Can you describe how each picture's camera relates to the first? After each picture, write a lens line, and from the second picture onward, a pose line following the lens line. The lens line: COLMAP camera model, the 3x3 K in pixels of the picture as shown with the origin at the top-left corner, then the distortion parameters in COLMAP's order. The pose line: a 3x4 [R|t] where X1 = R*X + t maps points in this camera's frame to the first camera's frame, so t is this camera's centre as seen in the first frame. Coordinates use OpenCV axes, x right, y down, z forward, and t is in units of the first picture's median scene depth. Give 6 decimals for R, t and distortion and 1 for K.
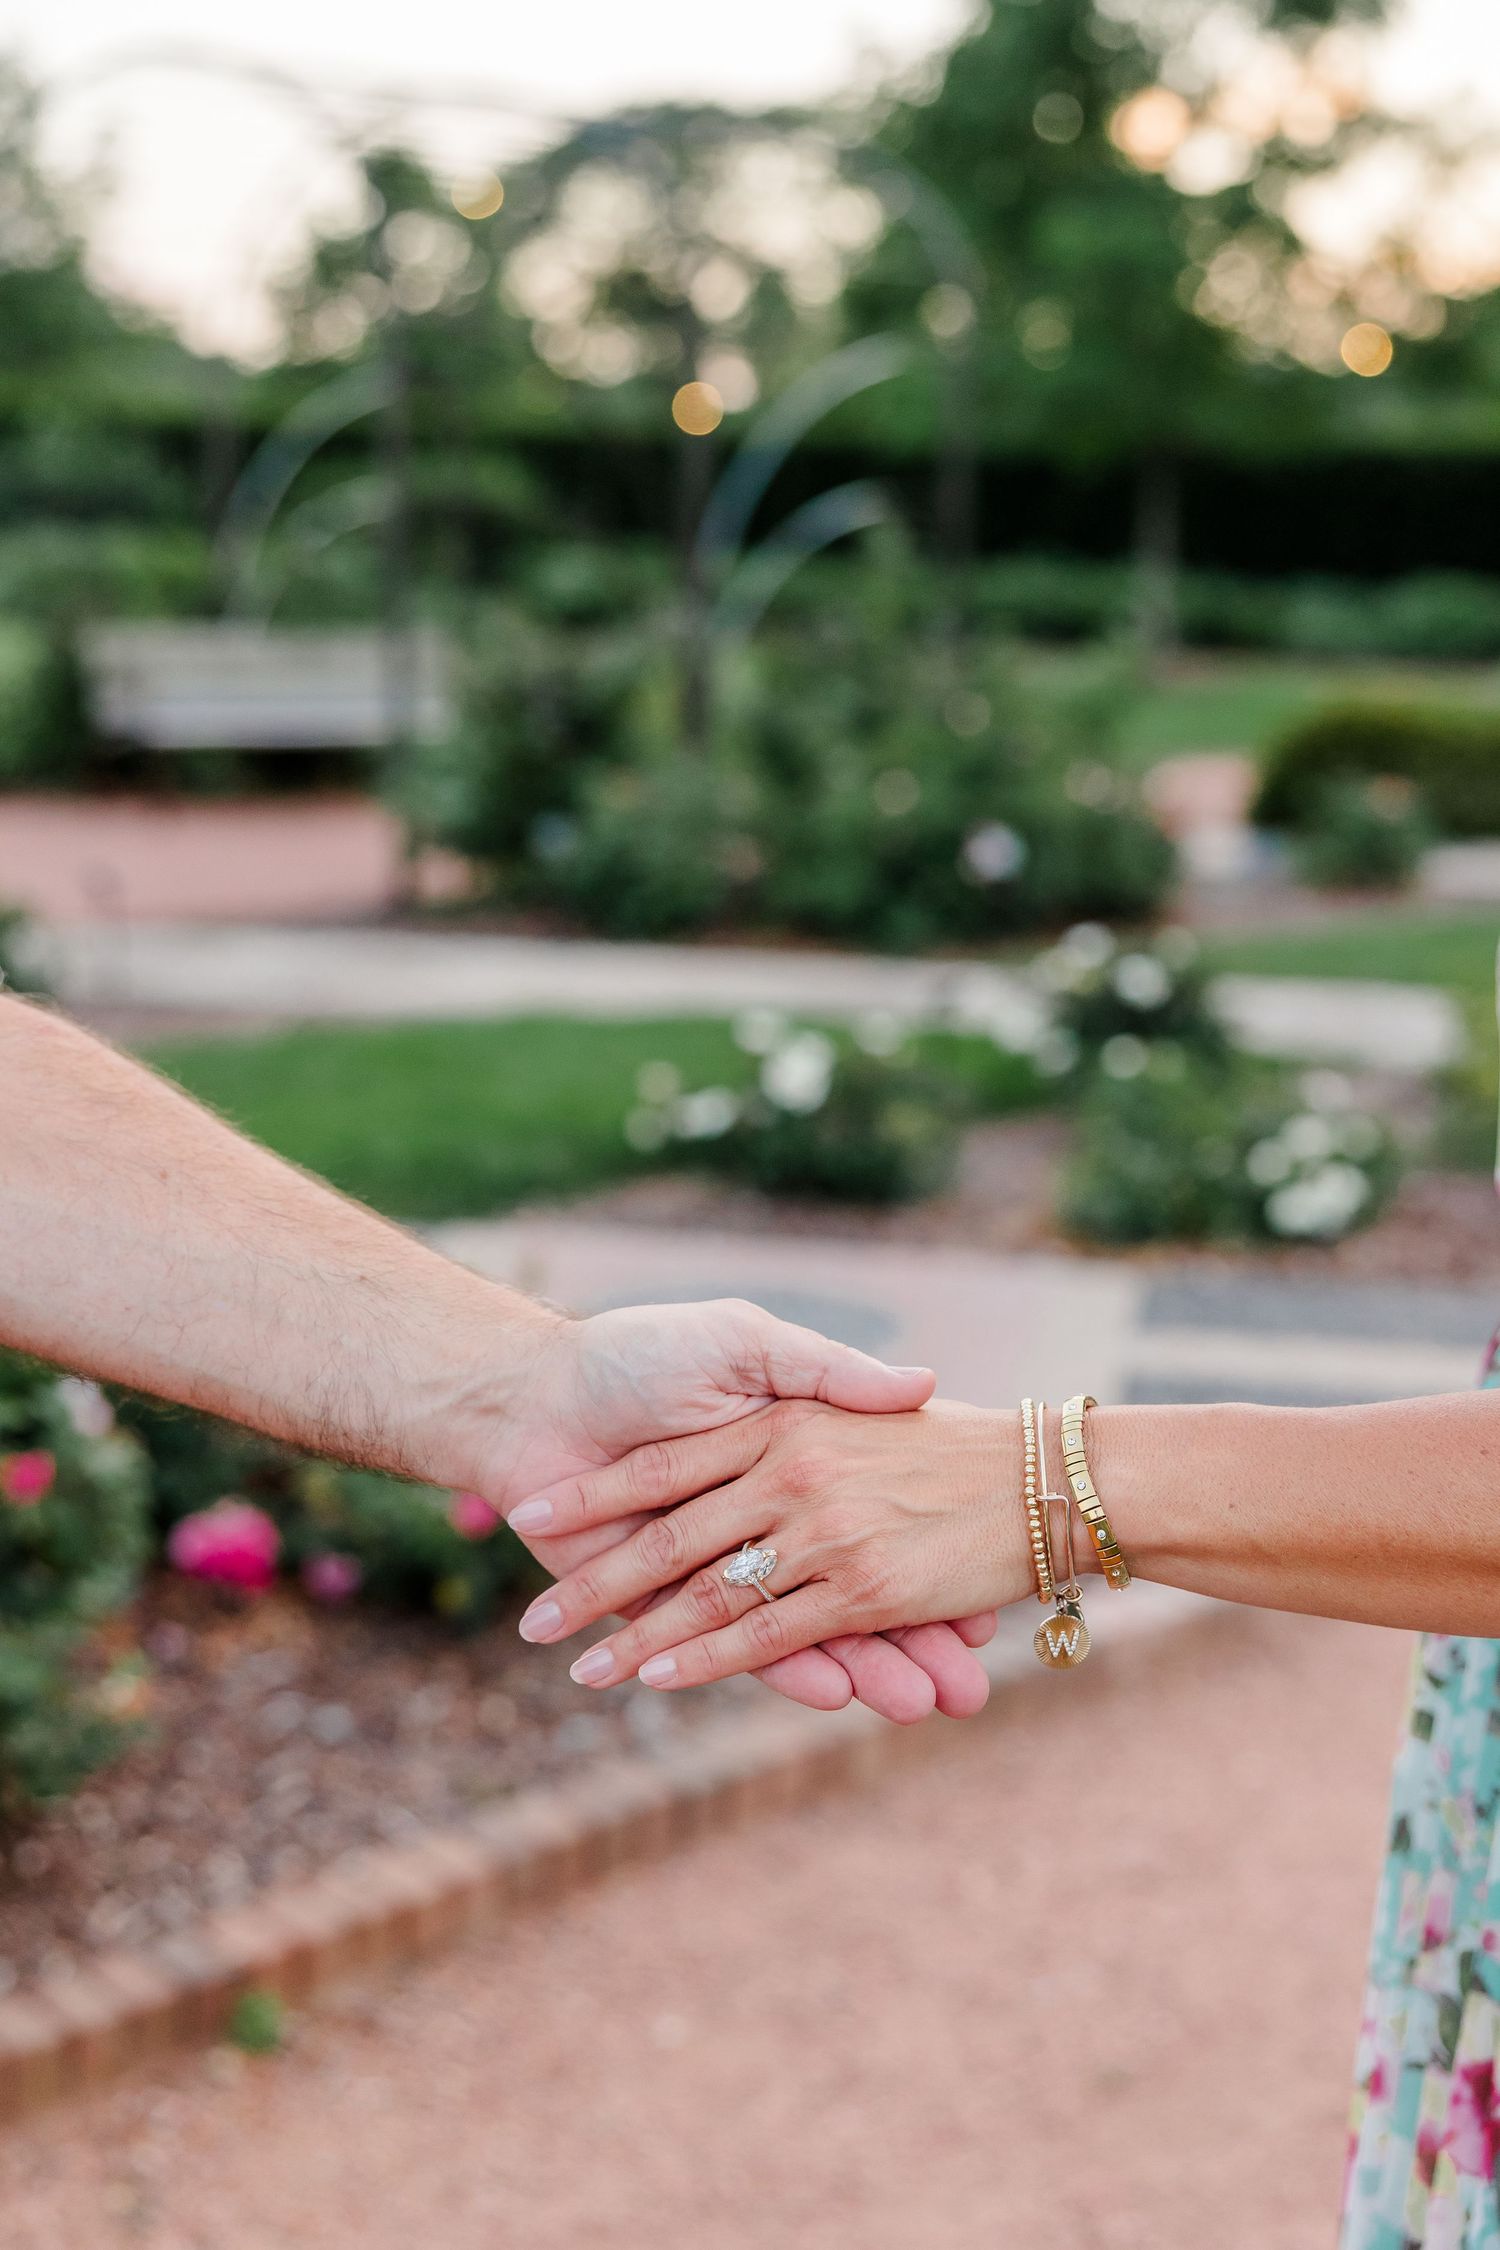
lens RADIAL K [[3211.0, 0, 750.0], [0, 3211.0, 1125.0], [0, 0, 1]] dist [0.004619, -0.006203]
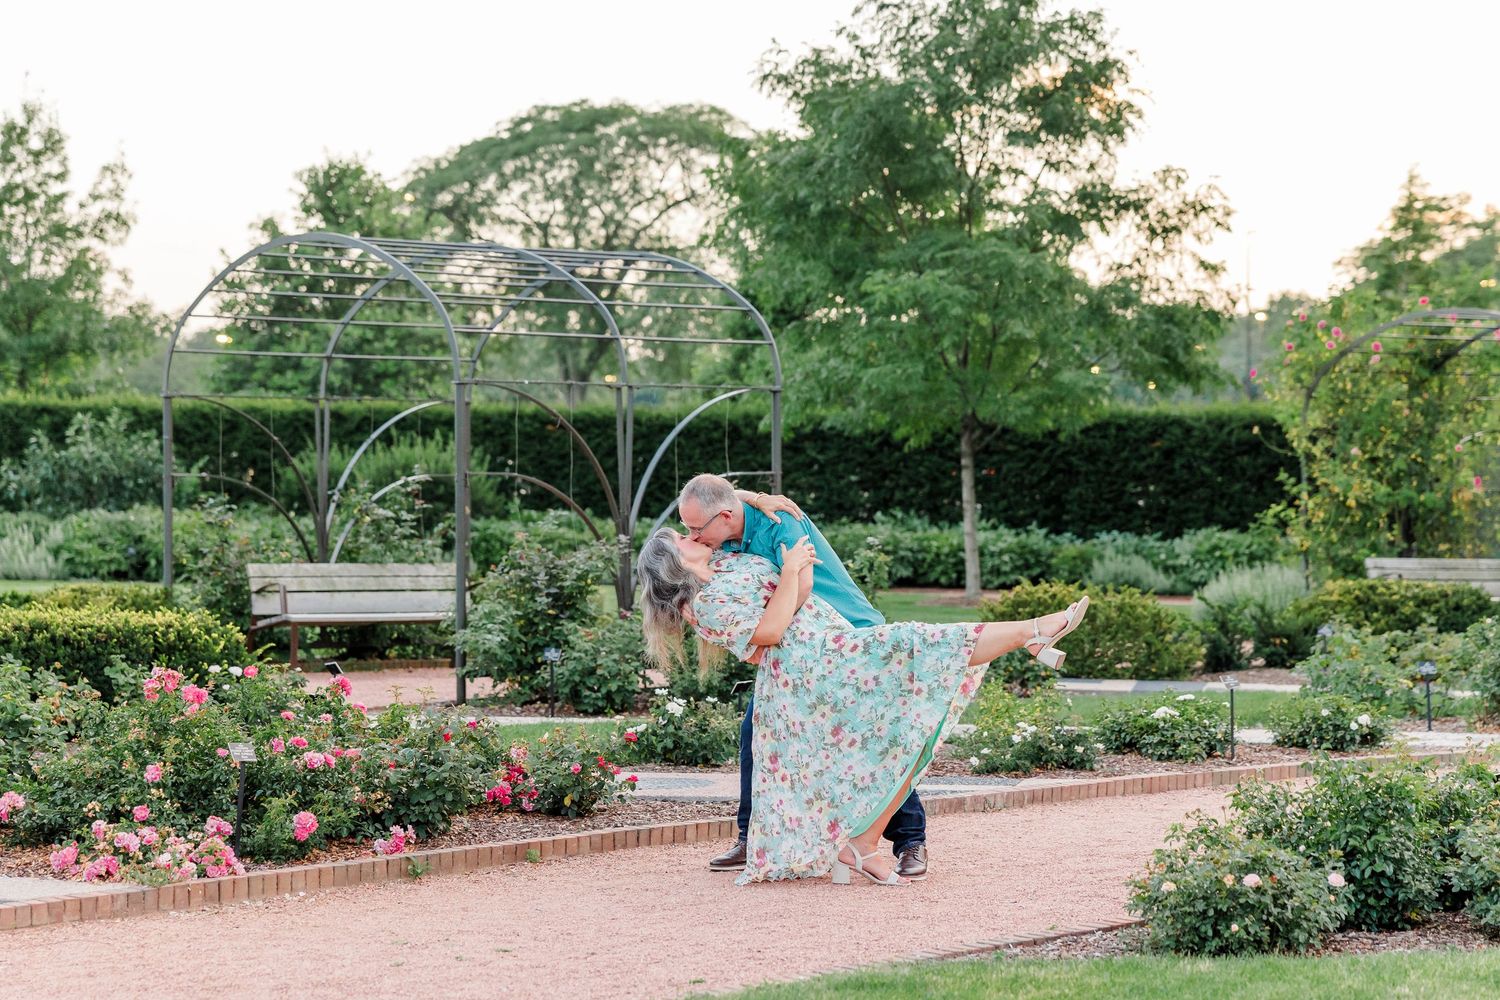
lens RADIAL K [[3055.0, 0, 750.0], [0, 3055.0, 500.0], [0, 0, 1]] dist [-0.003634, 0.317880]
pose [[0.999494, -0.006941, 0.031025, 0.000143], [0.012427, 0.983534, -0.180297, 0.040509], [-0.029263, 0.180591, 0.983123, -0.218155]]
